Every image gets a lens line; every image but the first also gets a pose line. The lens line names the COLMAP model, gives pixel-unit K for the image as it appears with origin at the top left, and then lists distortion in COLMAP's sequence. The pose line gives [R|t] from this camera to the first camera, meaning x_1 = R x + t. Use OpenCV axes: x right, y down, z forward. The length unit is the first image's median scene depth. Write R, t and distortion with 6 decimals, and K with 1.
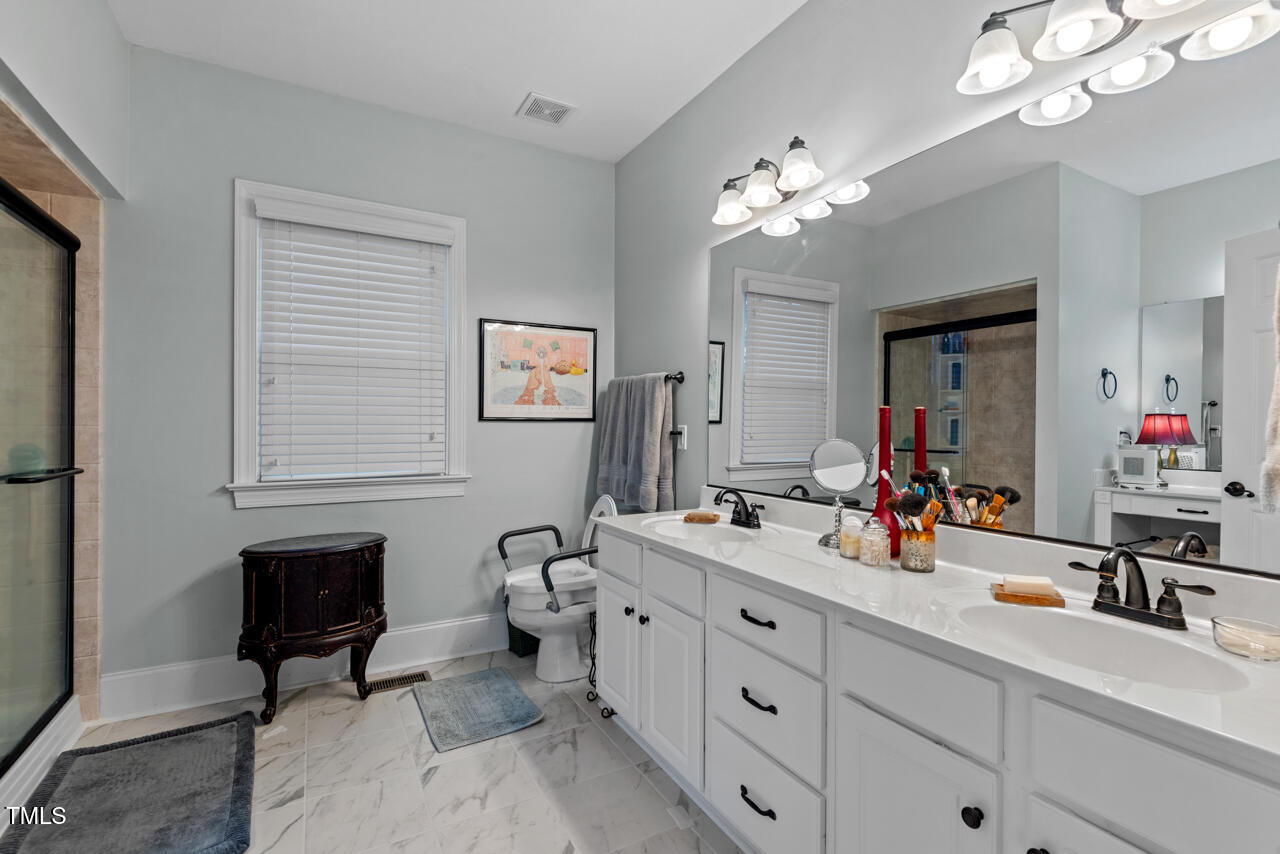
lens RADIAL K [[584.5, 0, 636.2], [0, 584.5, 425.7], [0, 0, 1]] dist [0.004120, 0.000241]
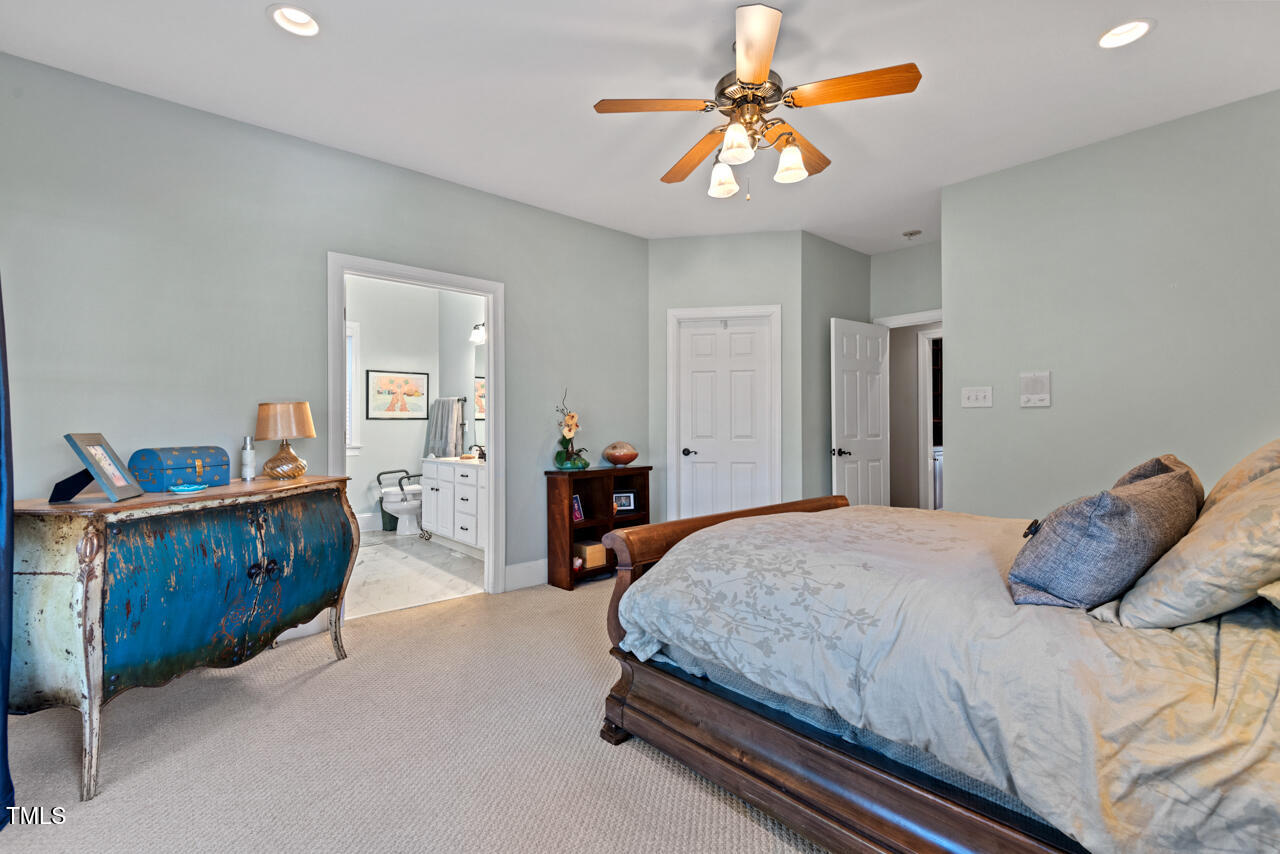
lens RADIAL K [[584.5, 0, 648.8], [0, 584.5, 426.3], [0, 0, 1]] dist [0.004120, 0.000241]
pose [[0.974399, -0.006194, 0.224742, 0.258349], [0.007124, 0.999969, -0.003327, 0.032946], [-0.224715, 0.004843, 0.974413, -1.341394]]
